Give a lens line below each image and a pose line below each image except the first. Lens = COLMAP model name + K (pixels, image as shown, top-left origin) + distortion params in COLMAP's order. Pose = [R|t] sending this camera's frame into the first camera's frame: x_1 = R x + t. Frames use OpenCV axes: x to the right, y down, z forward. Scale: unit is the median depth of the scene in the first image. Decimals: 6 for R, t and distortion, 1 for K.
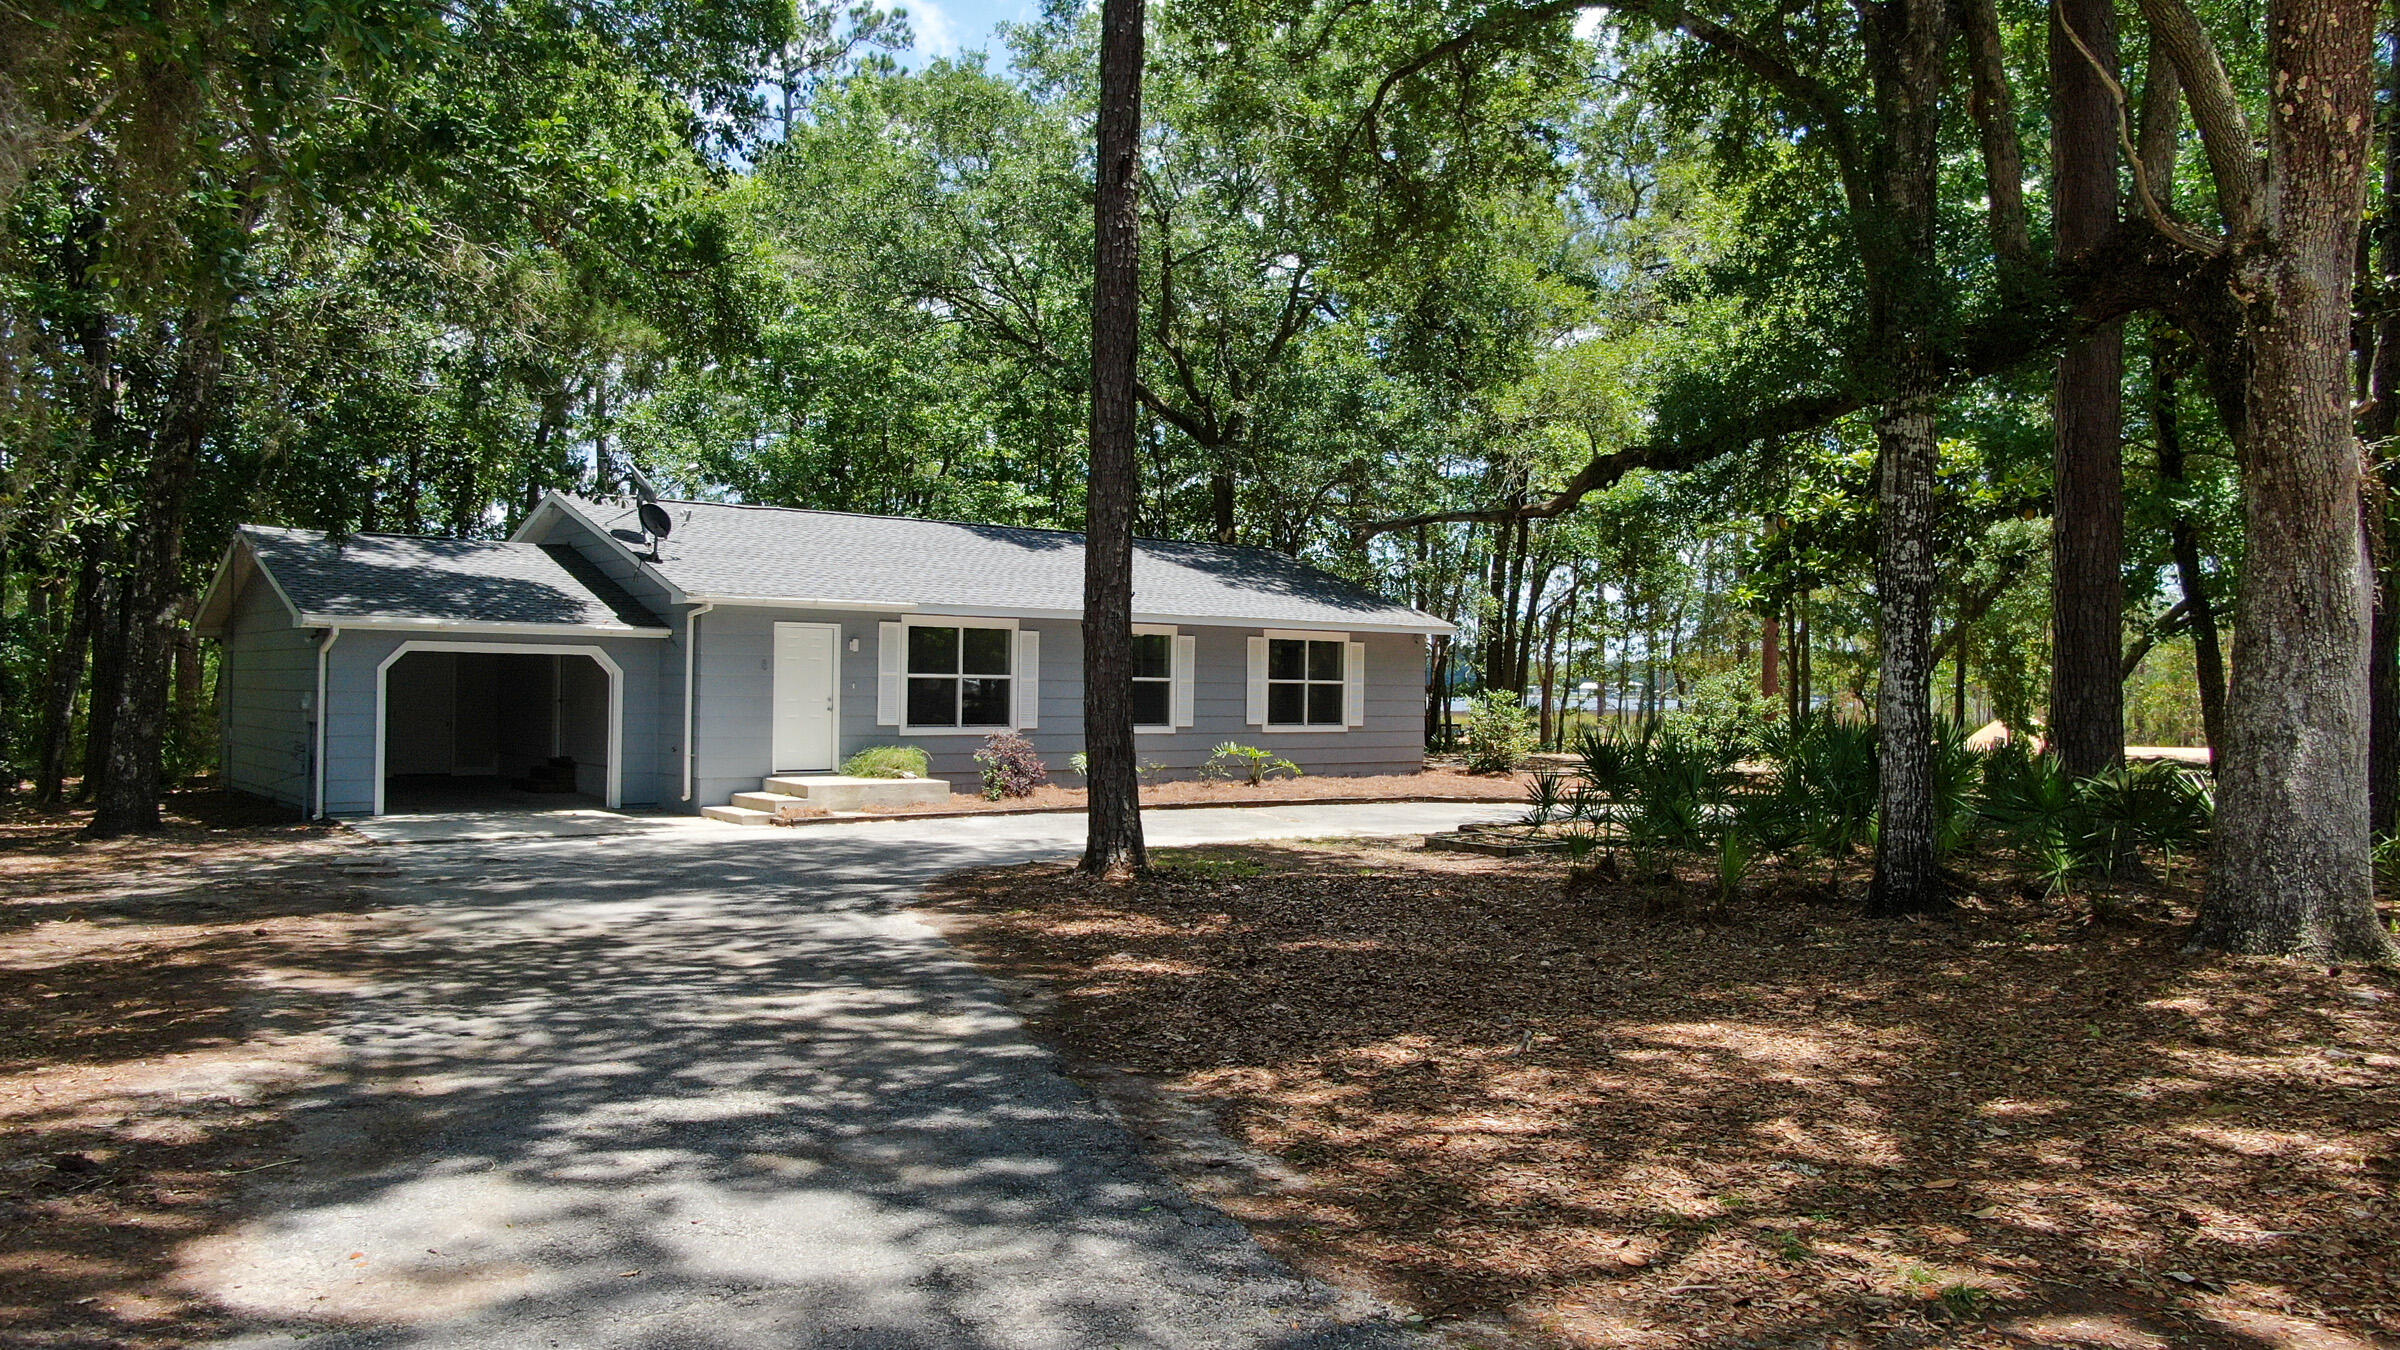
lens RADIAL K [[1746.0, 0, 1213.8], [0, 1746.0, 674.7], [0, 0, 1]] dist [-0.011250, 0.000848]
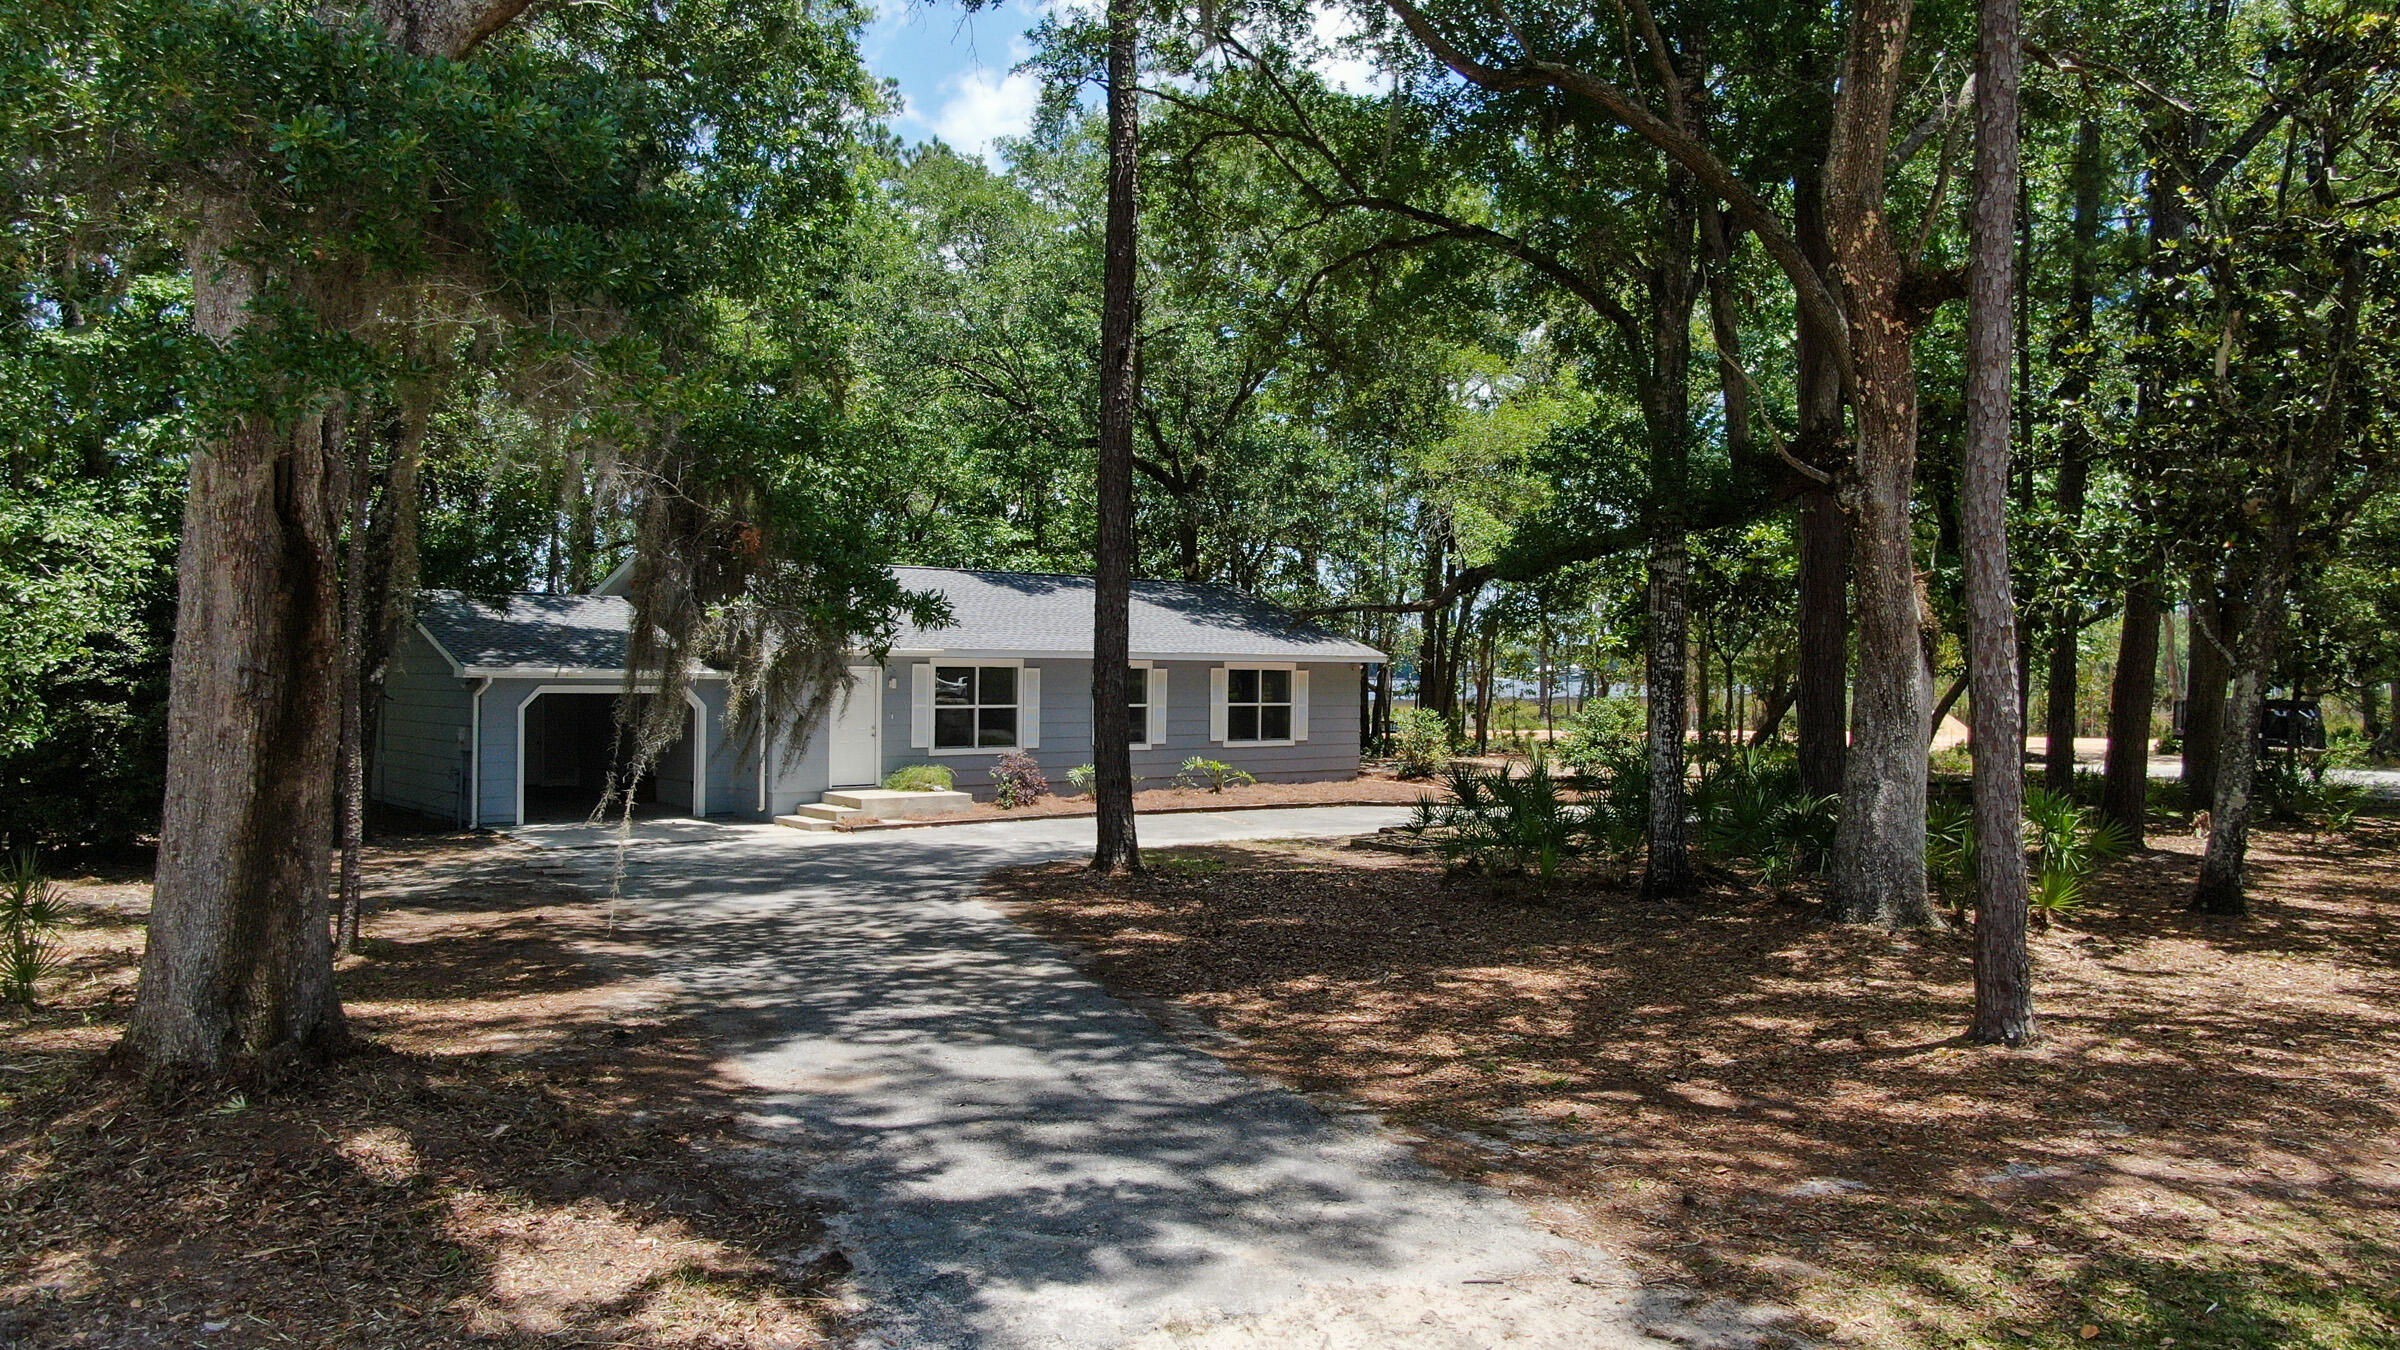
lens RADIAL K [[1746.0, 0, 1213.8], [0, 1746.0, 674.7], [0, 0, 1]] dist [-0.011250, 0.000848]
pose [[0.999726, -0.002799, 0.023255, -0.009921], [0.002568, 0.999947, 0.009944, -0.044524], [-0.023281, -0.009882, 0.999680, -0.306572]]
